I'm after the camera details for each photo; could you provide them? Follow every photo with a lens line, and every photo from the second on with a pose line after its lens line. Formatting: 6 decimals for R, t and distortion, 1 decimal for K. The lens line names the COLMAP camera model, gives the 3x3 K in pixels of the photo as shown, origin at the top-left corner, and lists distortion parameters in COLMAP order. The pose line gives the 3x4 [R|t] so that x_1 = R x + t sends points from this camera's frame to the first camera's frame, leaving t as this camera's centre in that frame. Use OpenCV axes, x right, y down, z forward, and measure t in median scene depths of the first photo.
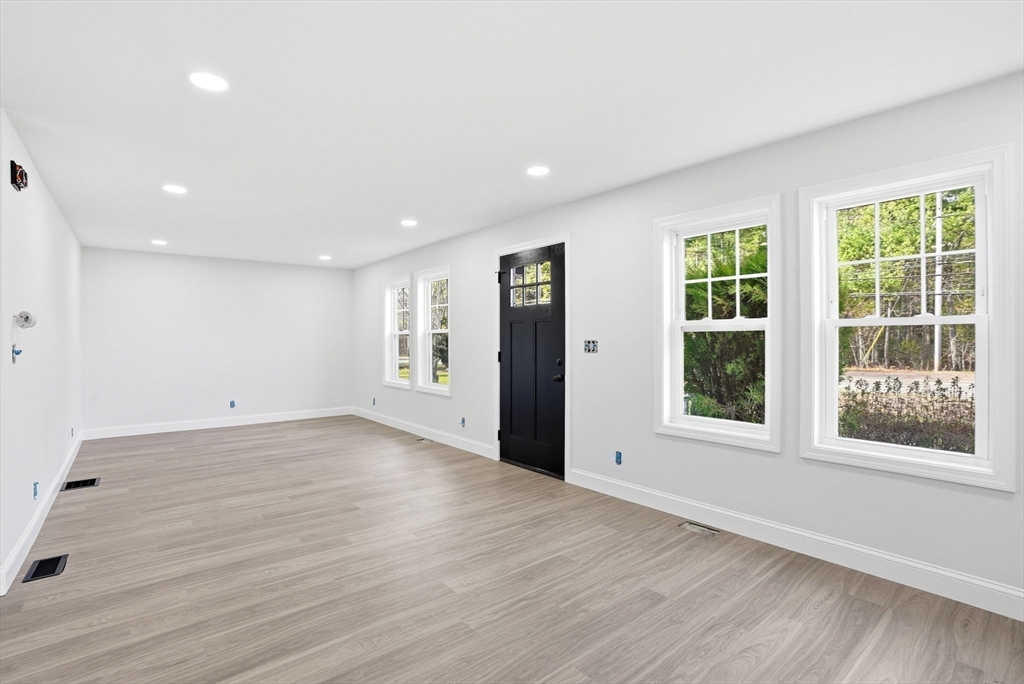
lens RADIAL K [[489.0, 0, 517.0], [0, 489.0, 340.0], [0, 0, 1]] dist [-0.072045, 0.031676]
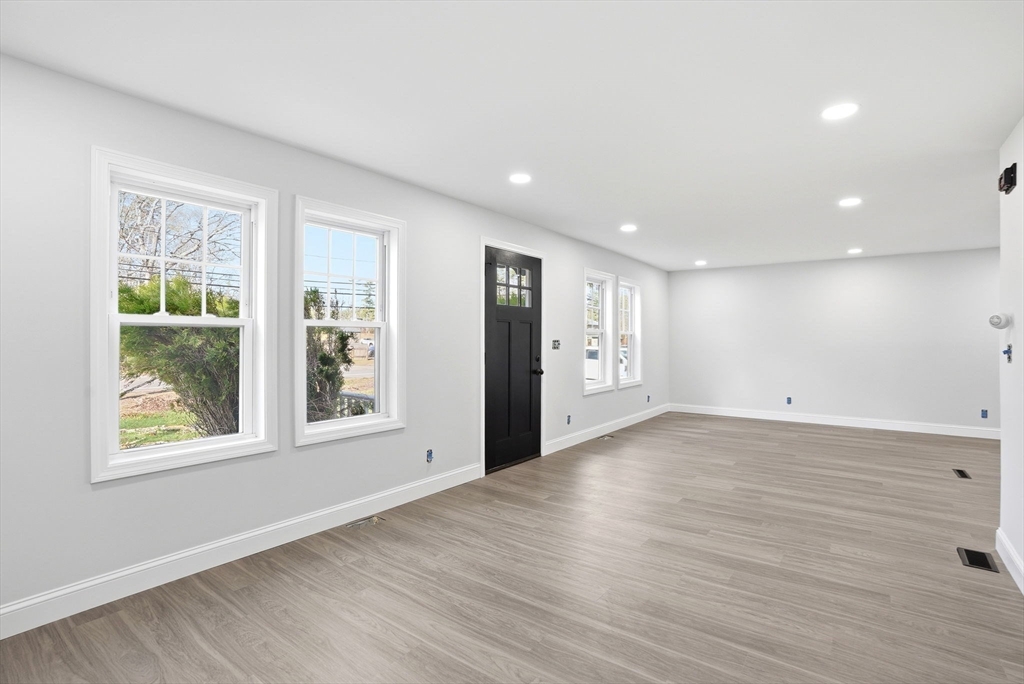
lens RADIAL K [[489.0, 0, 517.0], [0, 489.0, 340.0], [0, 0, 1]] dist [-0.072045, 0.031676]
pose [[-0.249957, -0.002609, 0.968253, -1.145447], [-0.000252, 0.999997, 0.002630, -0.002190], [-0.968257, 0.000414, -0.249957, 1.468029]]
